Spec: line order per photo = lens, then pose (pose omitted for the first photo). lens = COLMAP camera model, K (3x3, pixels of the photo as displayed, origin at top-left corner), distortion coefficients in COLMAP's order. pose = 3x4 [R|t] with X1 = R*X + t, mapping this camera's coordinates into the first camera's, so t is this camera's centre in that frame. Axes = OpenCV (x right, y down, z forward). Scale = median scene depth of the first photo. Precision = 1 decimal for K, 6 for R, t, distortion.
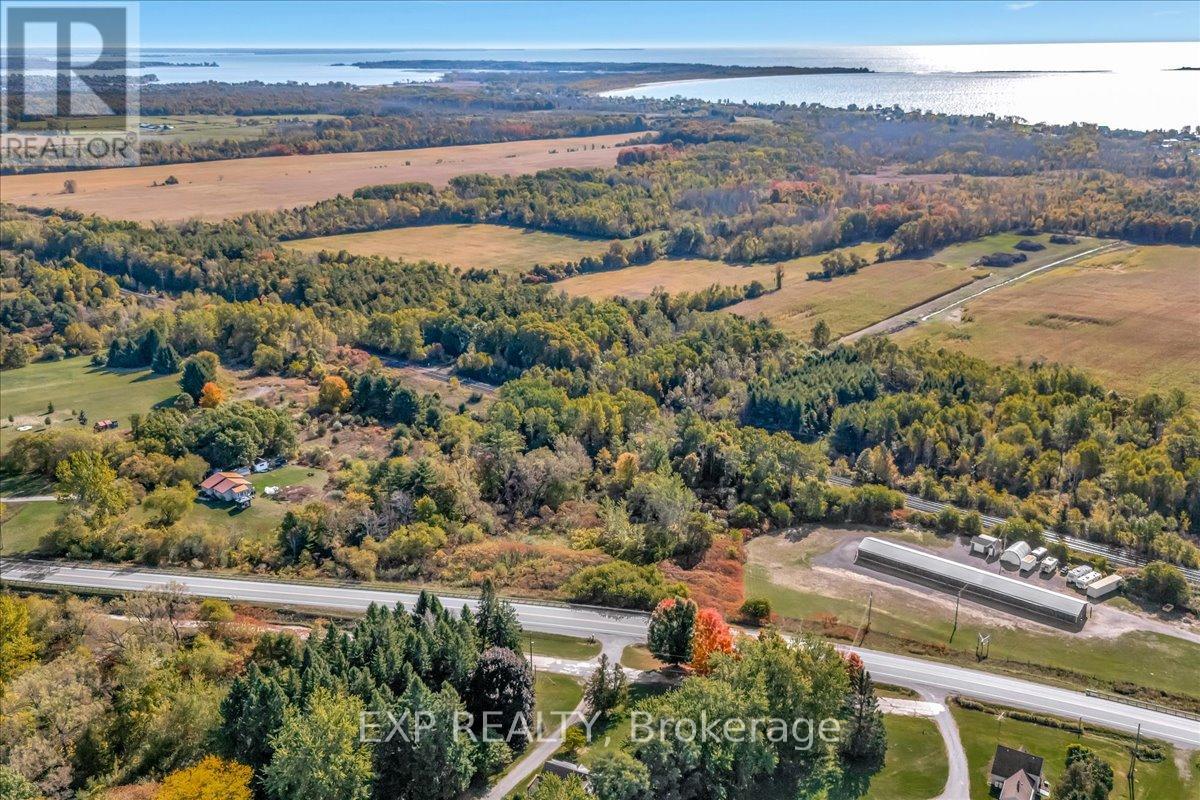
lens RADIAL K [[1089.3, 0, 600.0], [0, 1089.3, 400.0], [0, 0, 1]] dist [0.154968, -0.396339]
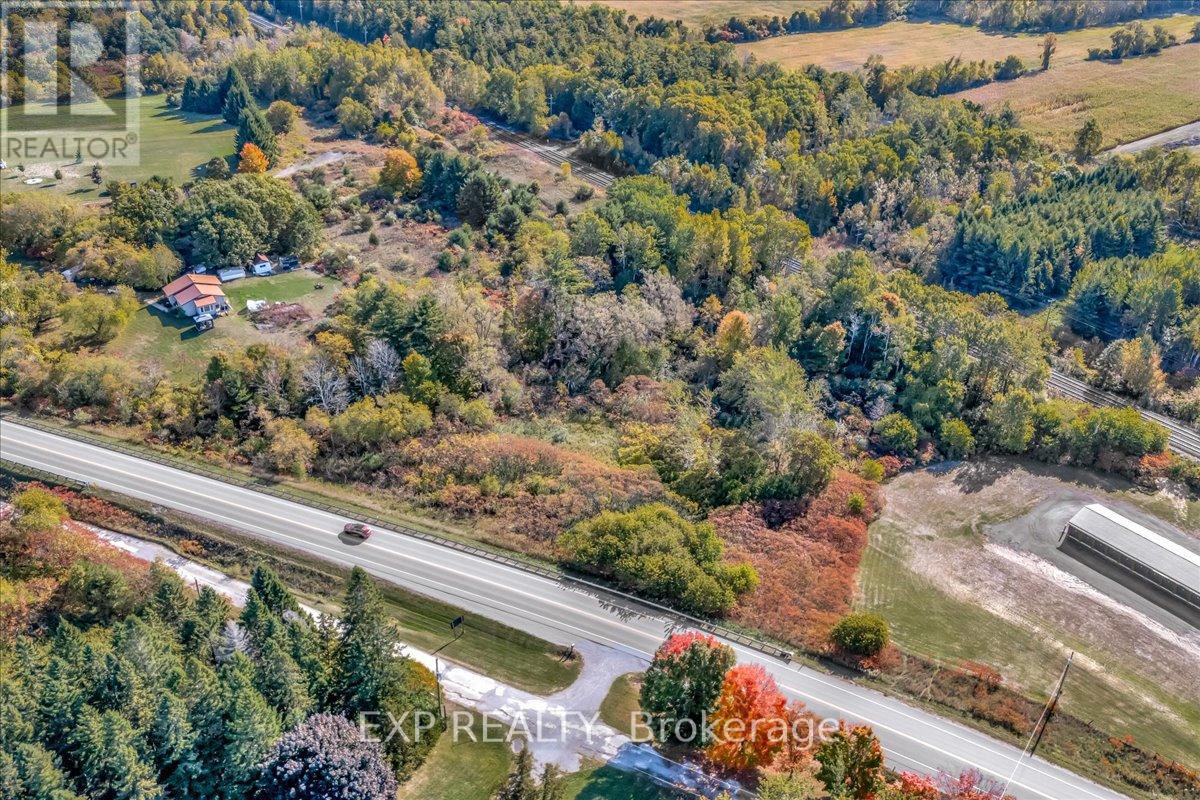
lens RADIAL K [[1050.7, 0, 600.2], [0, 1050.7, 406.3], [0, 0, 1]] dist [0.078190, -0.079525]
pose [[0.971505, 0.134486, -0.195172, 0.064603], [-0.087518, 0.968790, 0.231921, -0.032164], [0.220270, -0.208231, 0.952954, 0.288801]]
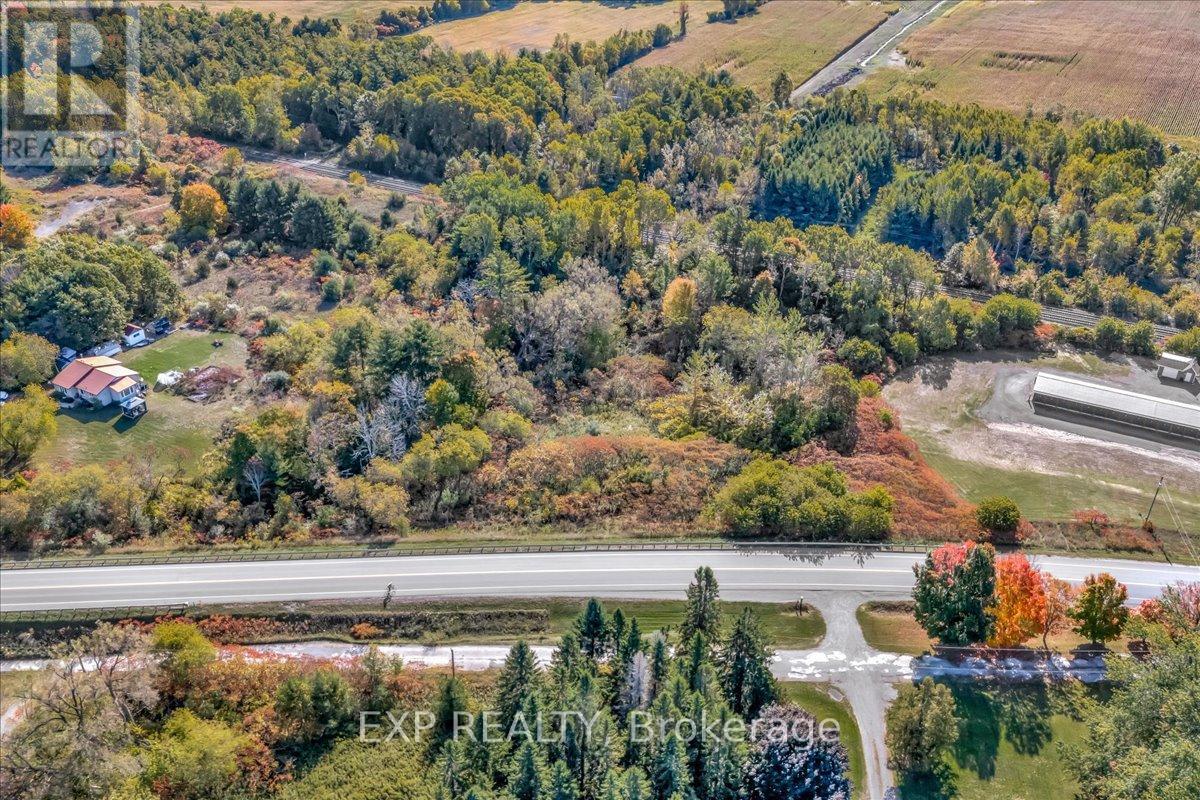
lens RADIAL K [[1050.7, 0, 600.2], [0, 1050.7, 406.3], [0, 0, 1]] dist [0.078190, -0.079525]
pose [[0.975550, -0.102065, 0.194641, -0.141818], [0.054850, 0.970667, 0.234087, -0.028887], [-0.212824, -0.217688, 0.952532, 0.280902]]
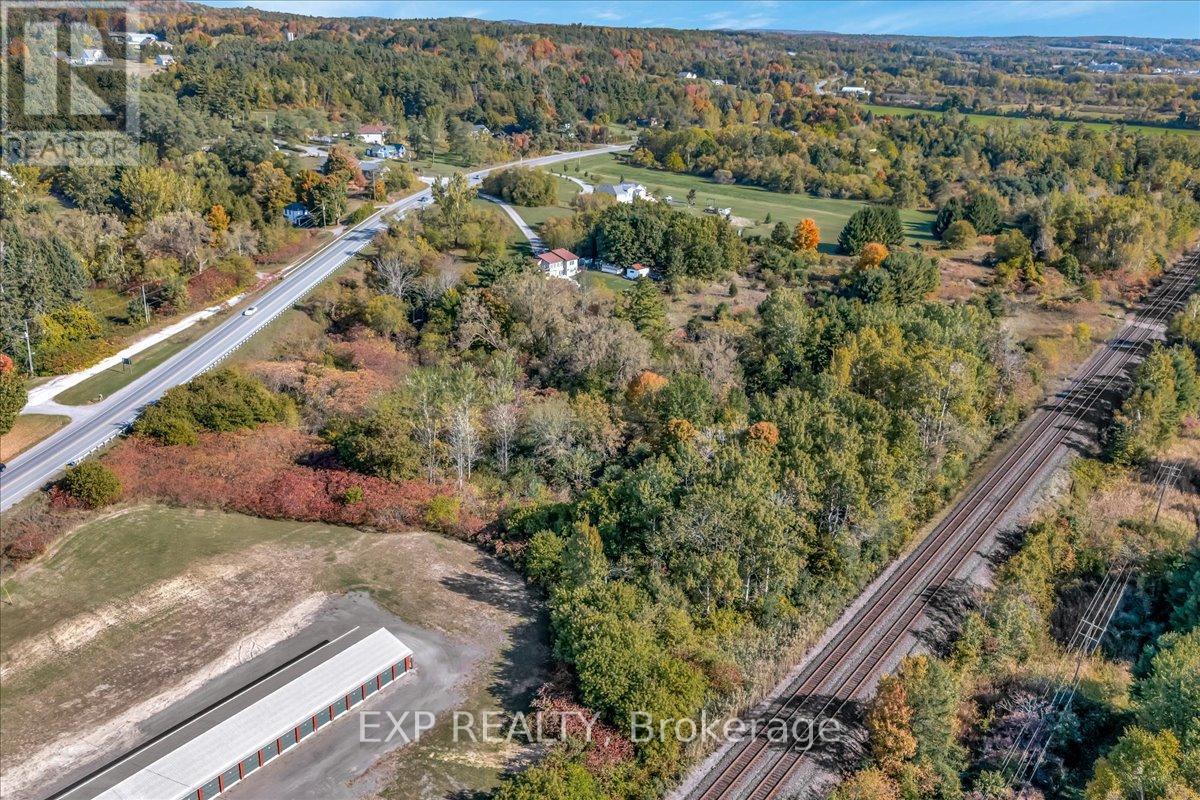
lens RADIAL K [[1038.3, 0, 574.0], [0, 1038.3, 427.9], [0, 0, 1]] dist [0.070803, -0.069067]
pose [[0.065824, 0.357399, -0.931629, 0.439992], [-0.325314, 0.890328, 0.318570, -0.068986], [0.943312, 0.282103, 0.174872, 0.731173]]
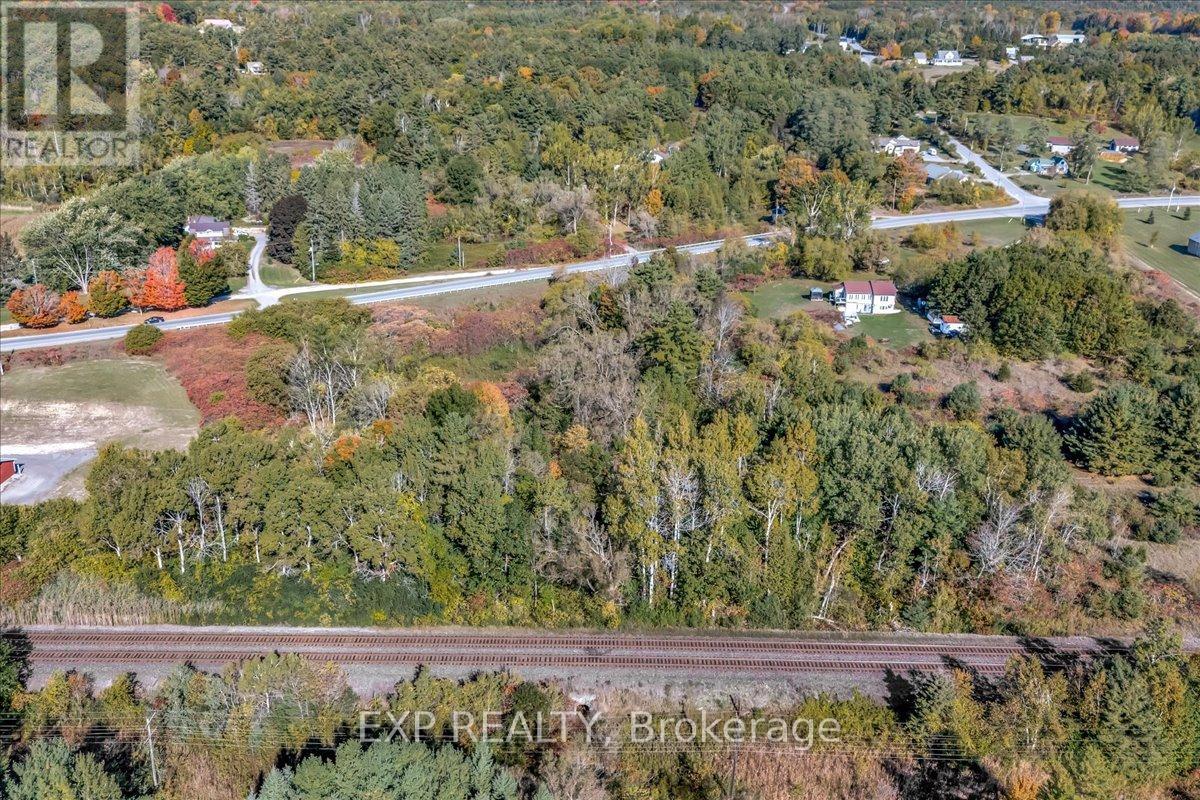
lens RADIAL K [[1047.3, 0, 584.7], [0, 1047.3, 401.5], [0, 0, 1]] dist [0.035968, 0.001018]
pose [[-0.773208, 0.213313, -0.597199, 0.244520], [-0.203801, 0.808185, 0.552541, -0.195959], [0.600511, 0.548939, -0.581422, 1.107692]]
